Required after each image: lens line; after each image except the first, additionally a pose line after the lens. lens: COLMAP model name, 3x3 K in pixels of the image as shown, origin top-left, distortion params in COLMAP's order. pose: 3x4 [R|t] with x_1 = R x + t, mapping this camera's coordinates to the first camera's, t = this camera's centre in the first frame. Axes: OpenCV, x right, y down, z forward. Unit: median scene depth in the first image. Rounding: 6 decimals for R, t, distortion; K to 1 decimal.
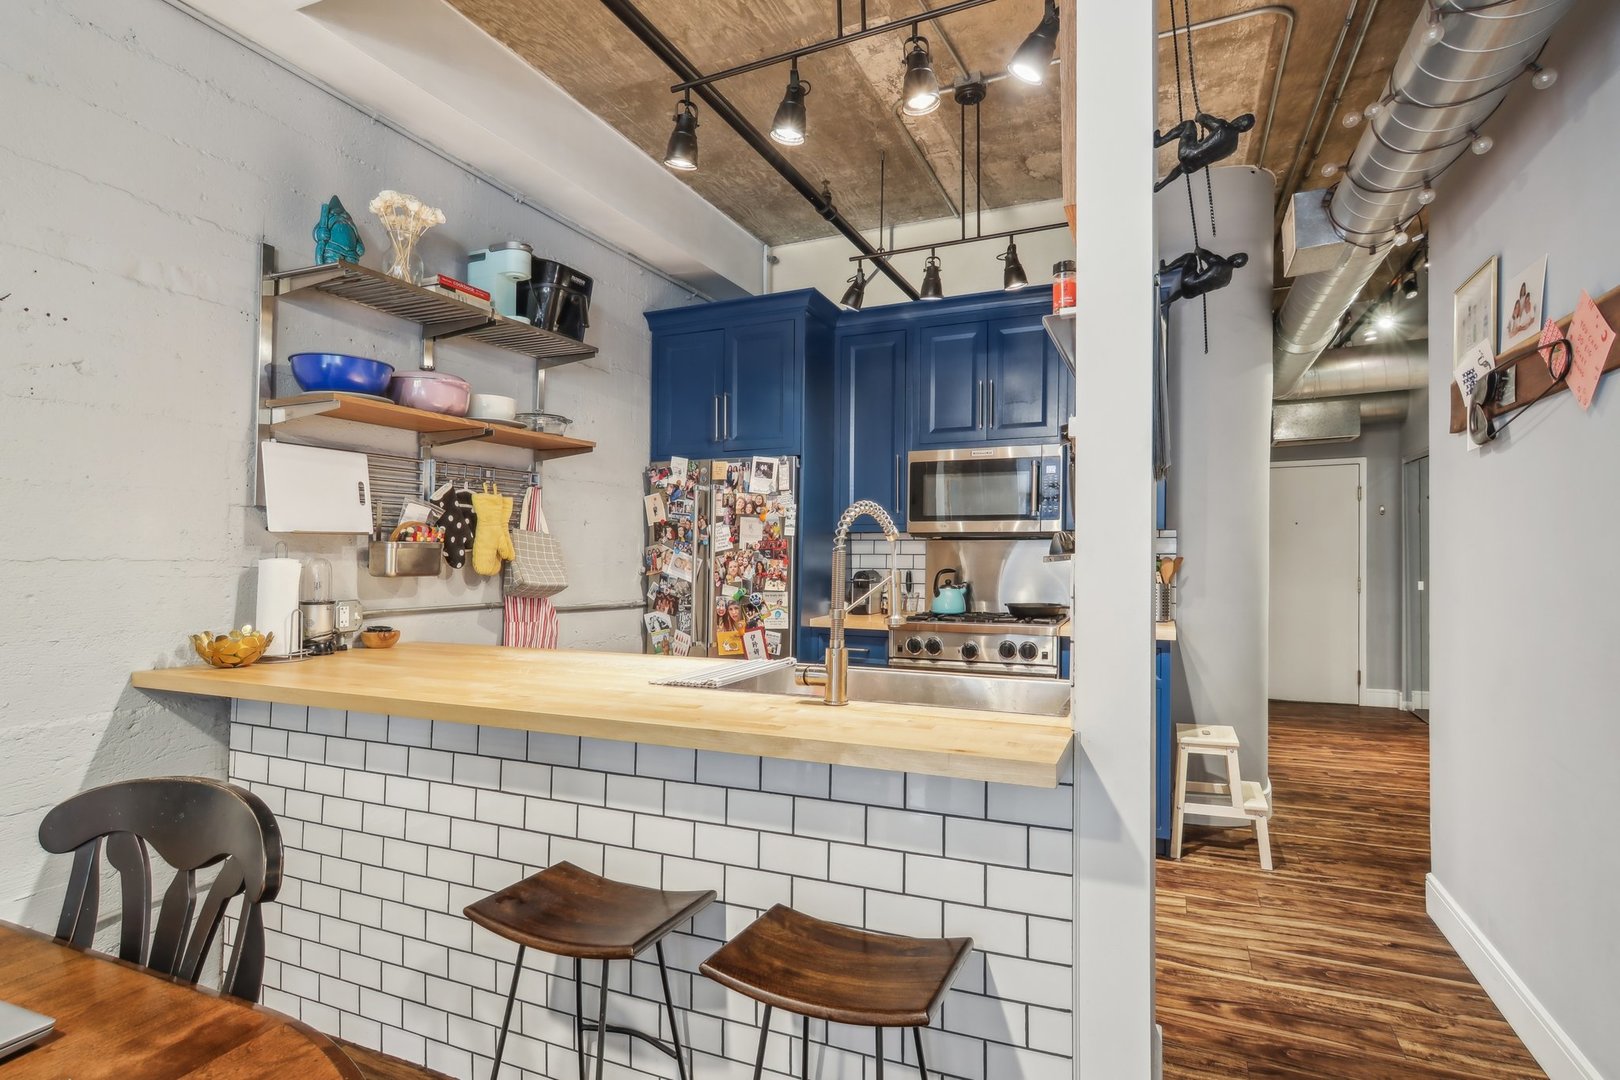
lens RADIAL K [[811.1, 0, 803.8], [0, 811.1, 562.4], [0, 0, 1]] dist [-0.000808, -0.000811]
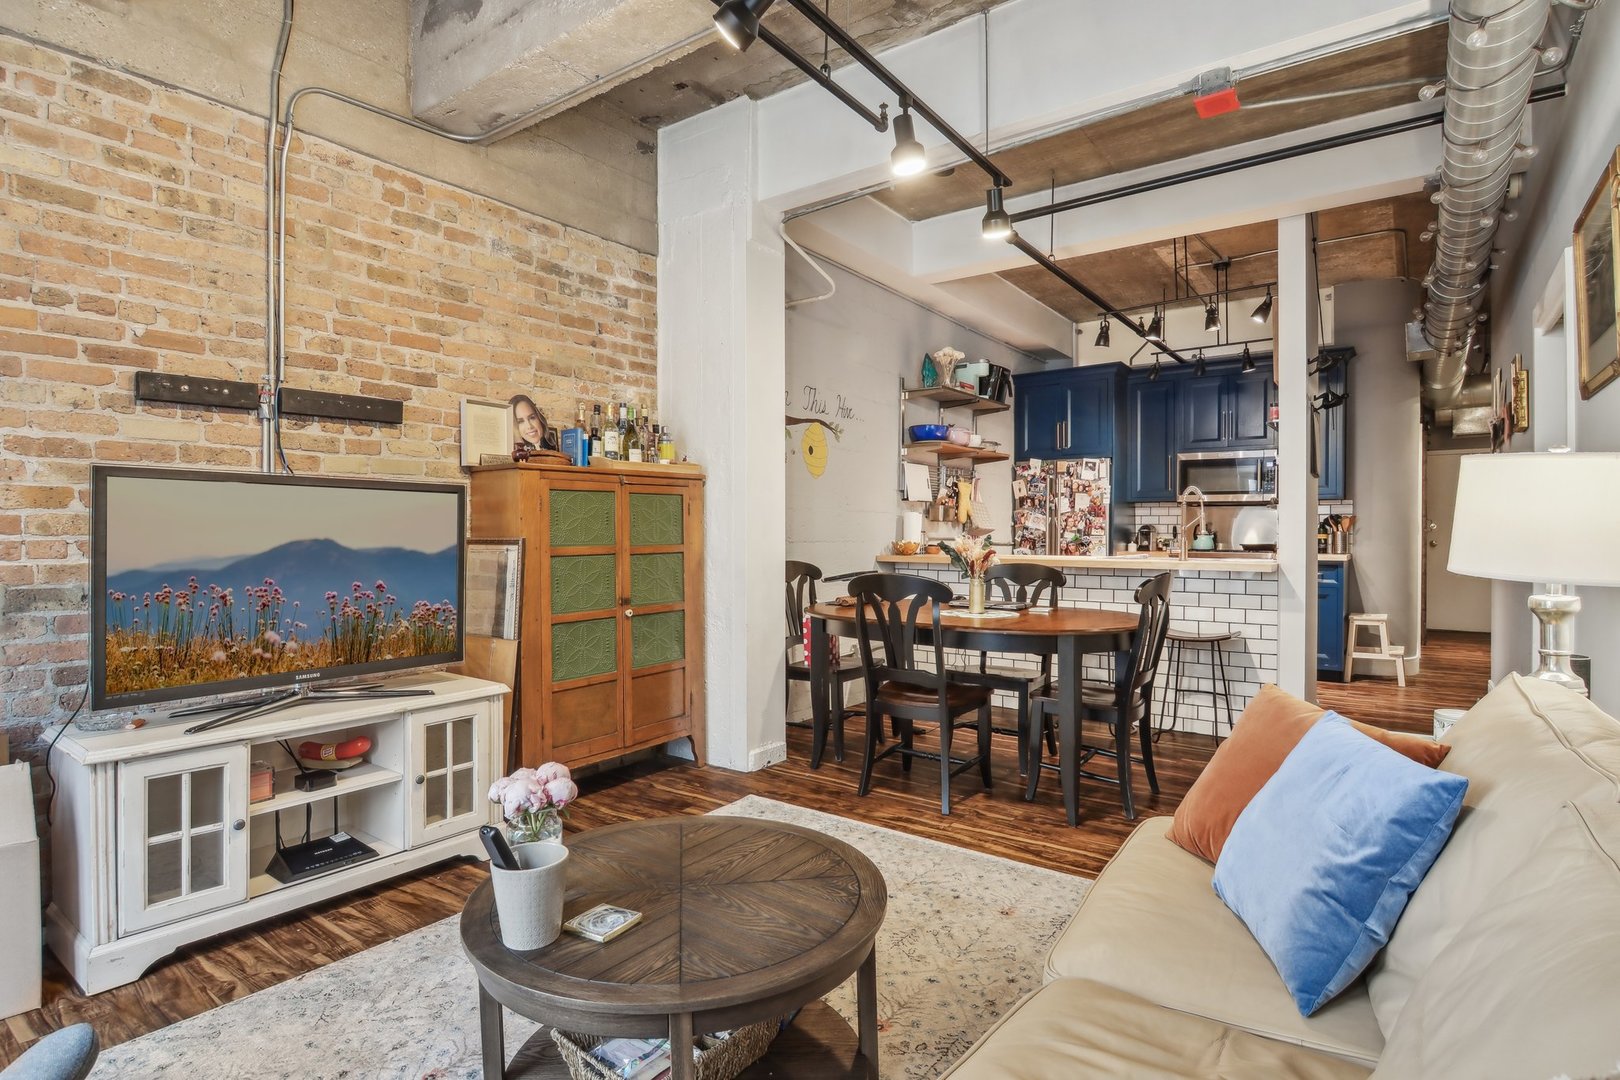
lens RADIAL K [[836.9, 0, 806.6], [0, 836.9, 531.2], [0, 0, 1]] dist [0.007059, -0.017893]
pose [[0.978194, 0.002622, -0.207679, -0.267321], [-0.004783, 0.999939, -0.009906, 0.046187], [0.207641, 0.010683, 0.978147, -0.877557]]
